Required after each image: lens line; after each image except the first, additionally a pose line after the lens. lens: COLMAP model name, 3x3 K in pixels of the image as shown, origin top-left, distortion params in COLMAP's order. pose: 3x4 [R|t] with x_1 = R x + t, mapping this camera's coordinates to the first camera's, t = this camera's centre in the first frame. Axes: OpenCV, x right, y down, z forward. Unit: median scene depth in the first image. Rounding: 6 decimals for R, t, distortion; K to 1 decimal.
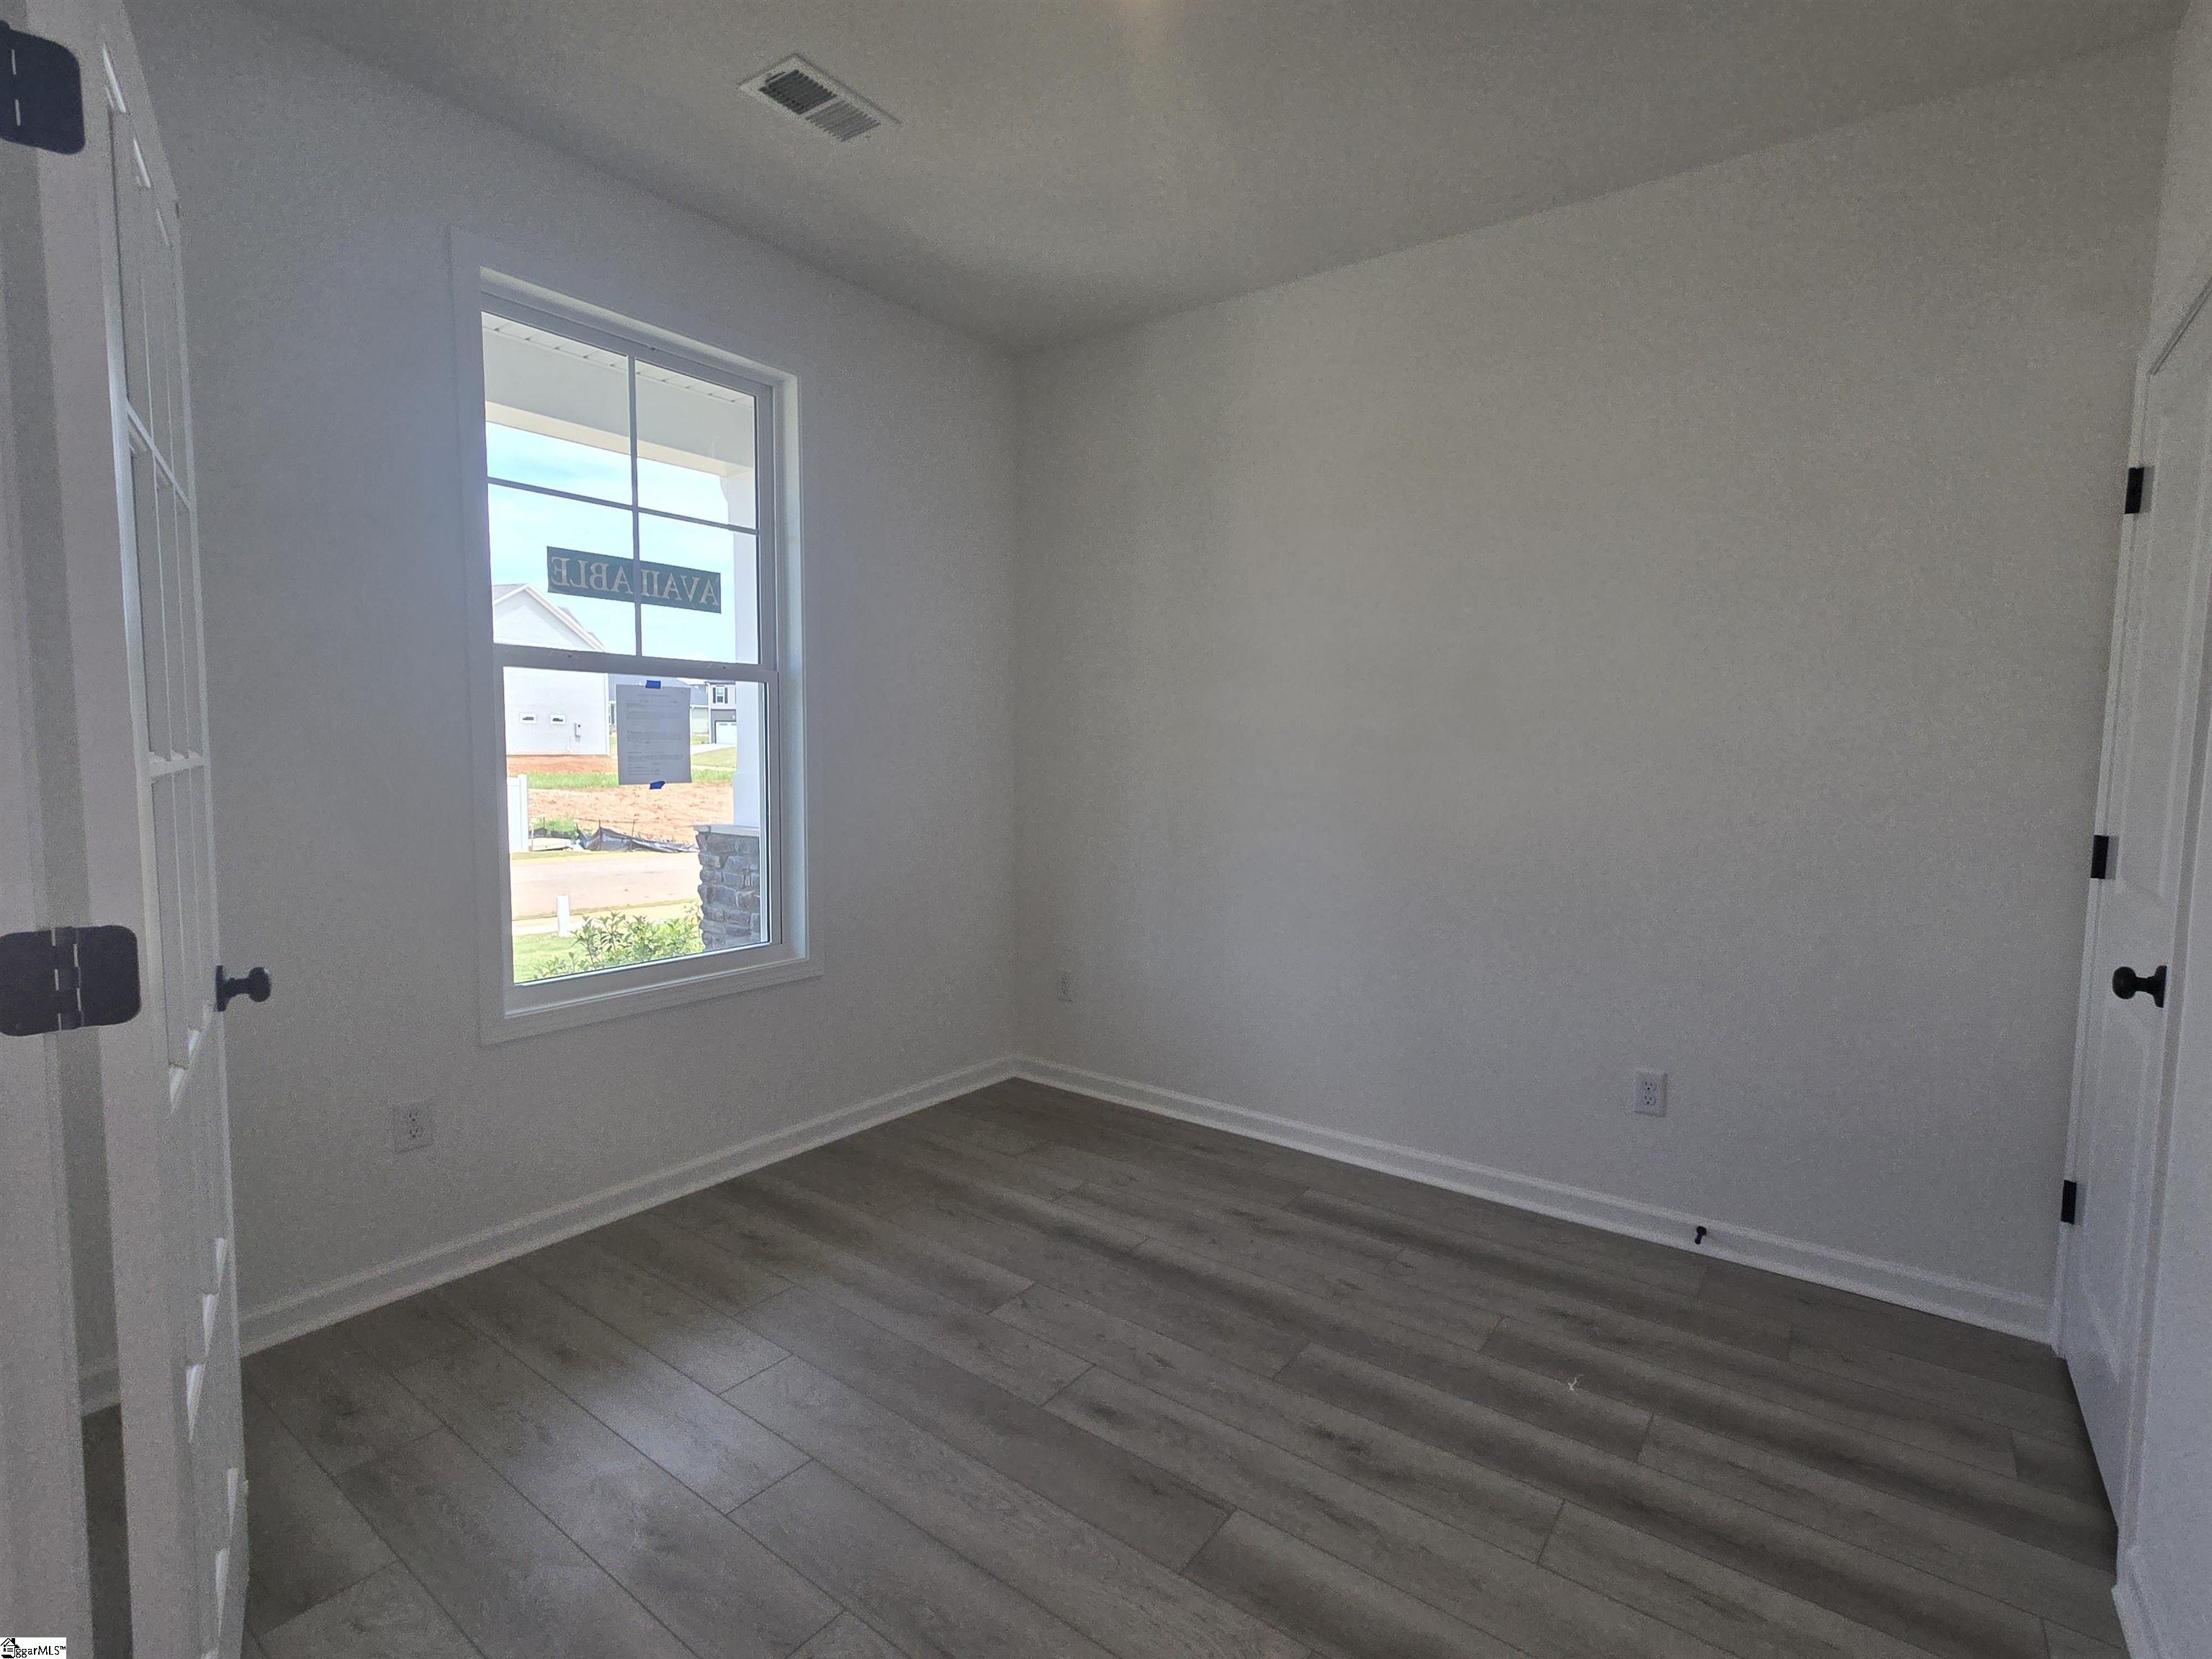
lens RADIAL K [[1014.1, 0, 1106.0], [0, 1014.1, 829.5], [0, 0, 1]] dist [0.001551, 0.000398]
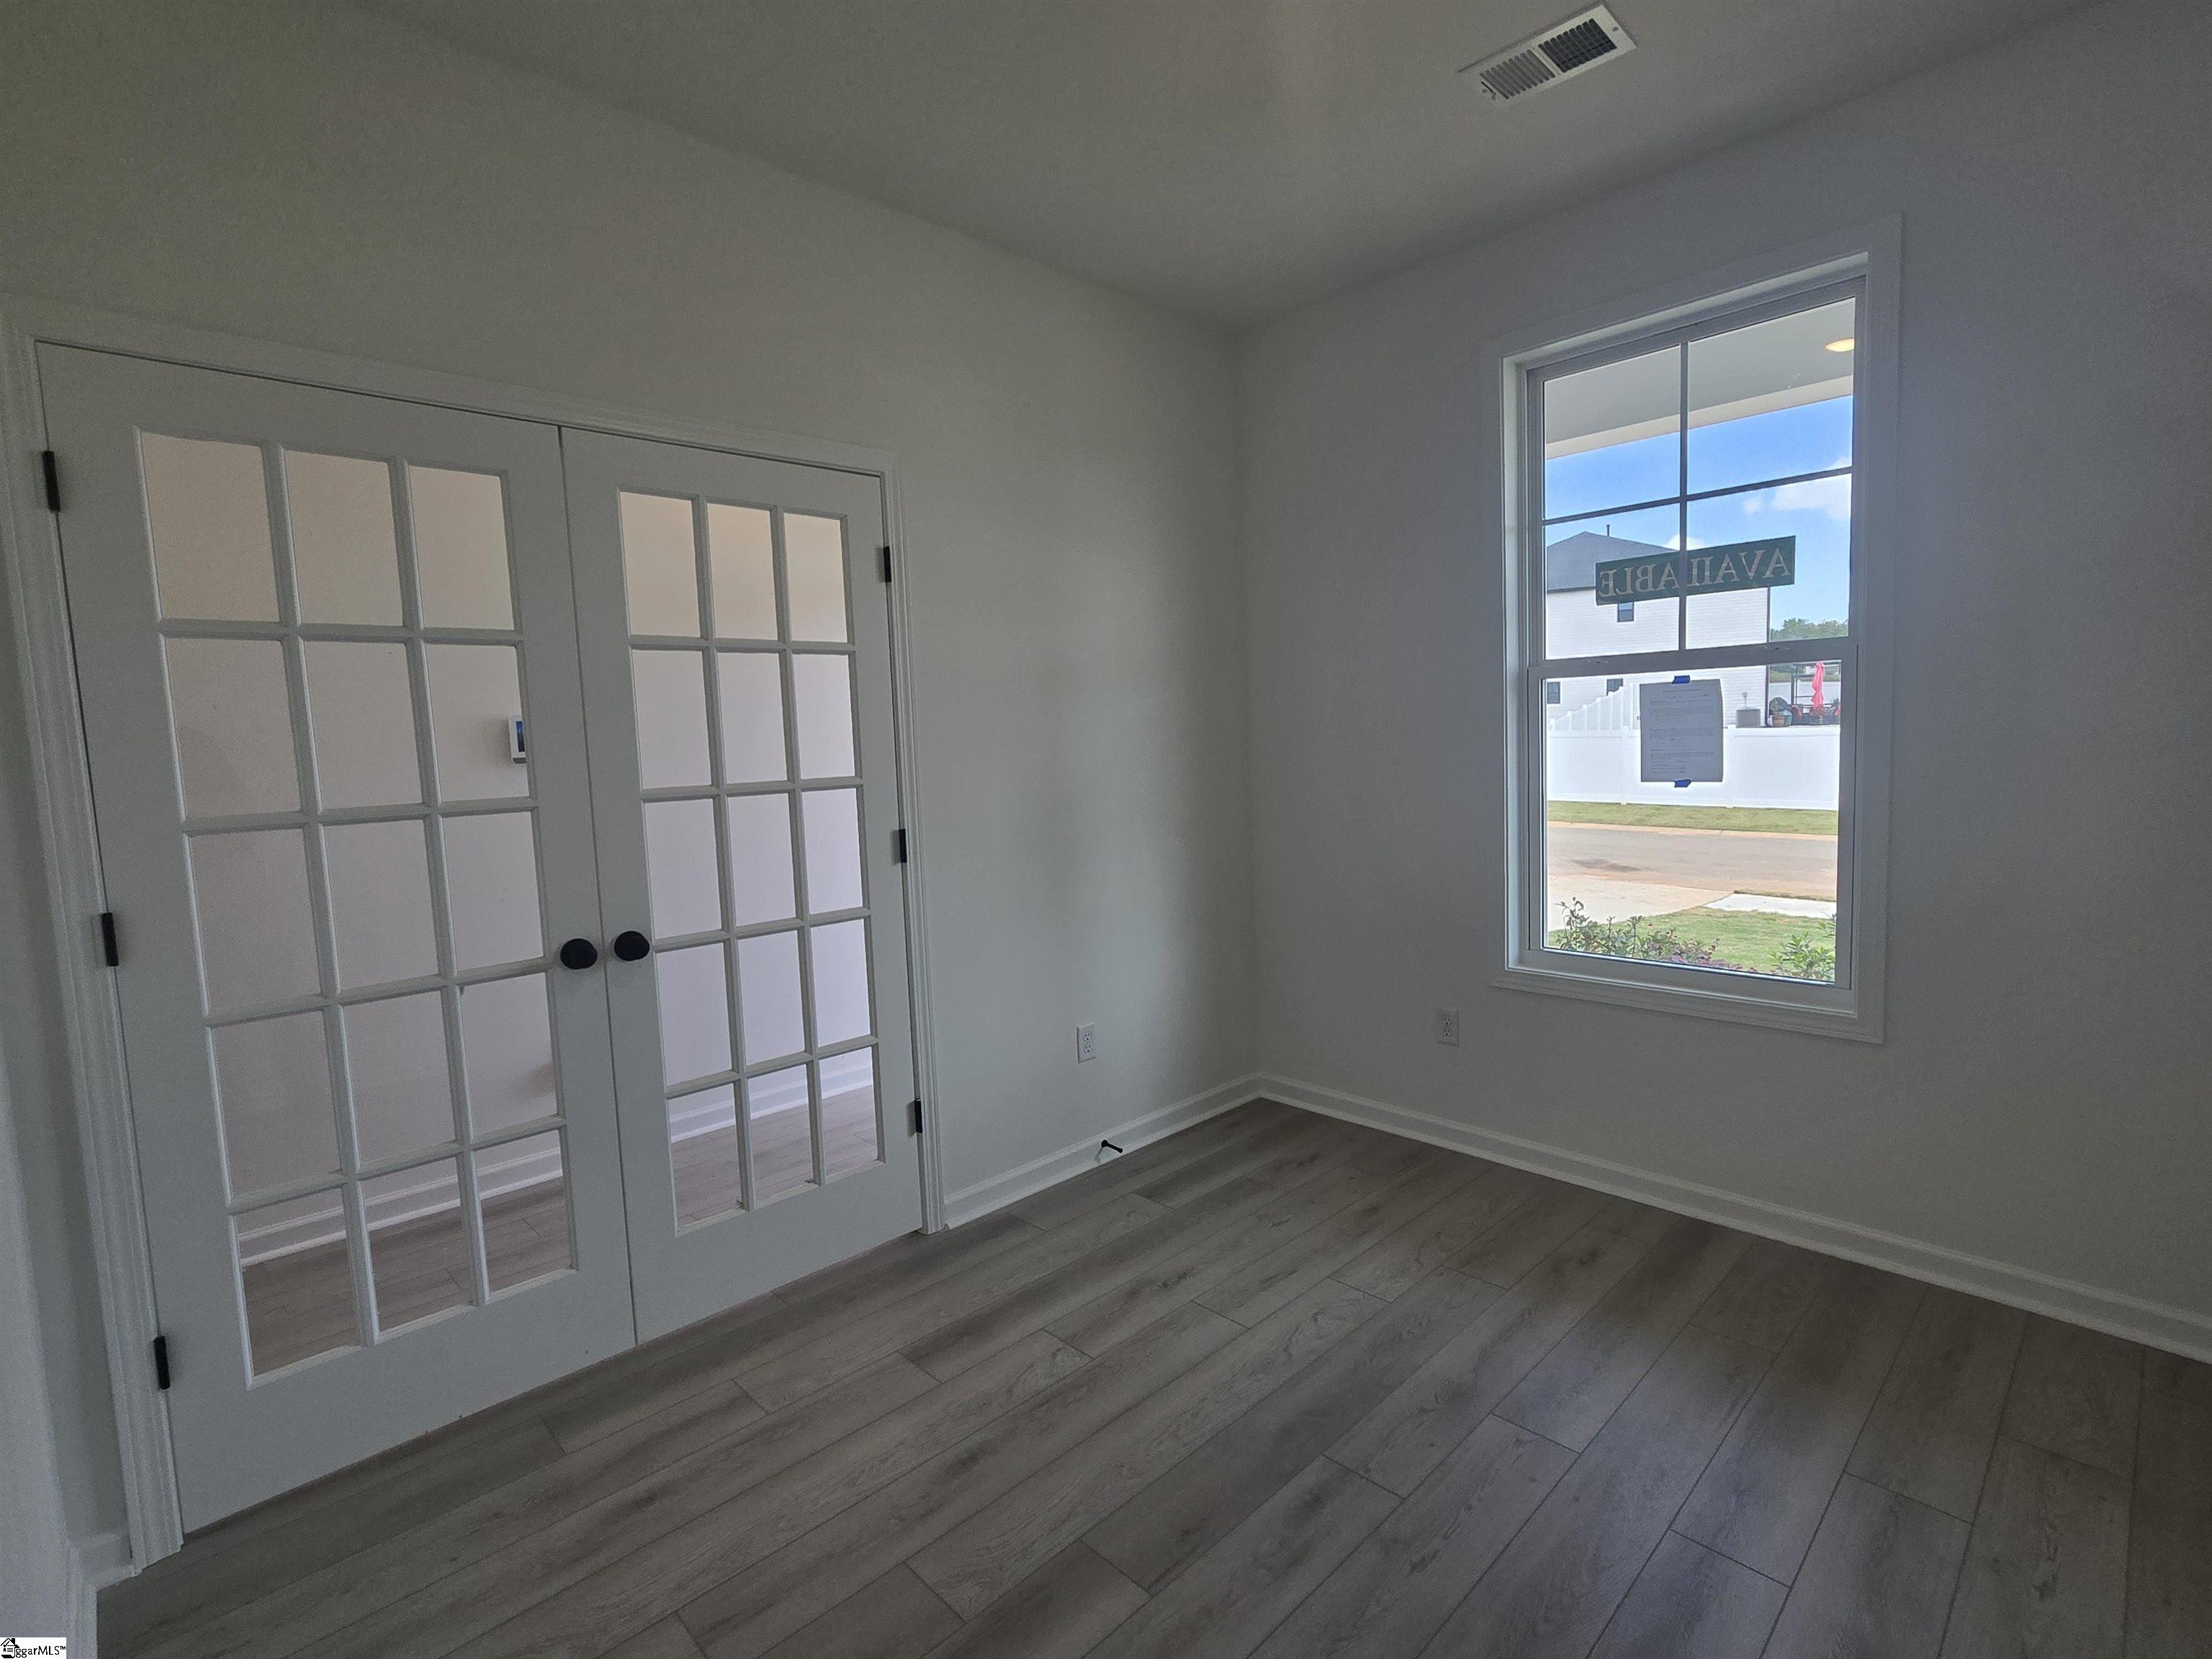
lens RADIAL K [[970.4, 0, 1131.6], [0, 970.4, 827.0], [0, 0, 1]] dist [-0.003166, 0.004254]
pose [[-0.097885, 0.084491, -0.991605, 0.536577], [-0.046261, 0.994926, 0.089341, -0.061938], [0.994122, 0.054617, -0.093479, 0.578666]]
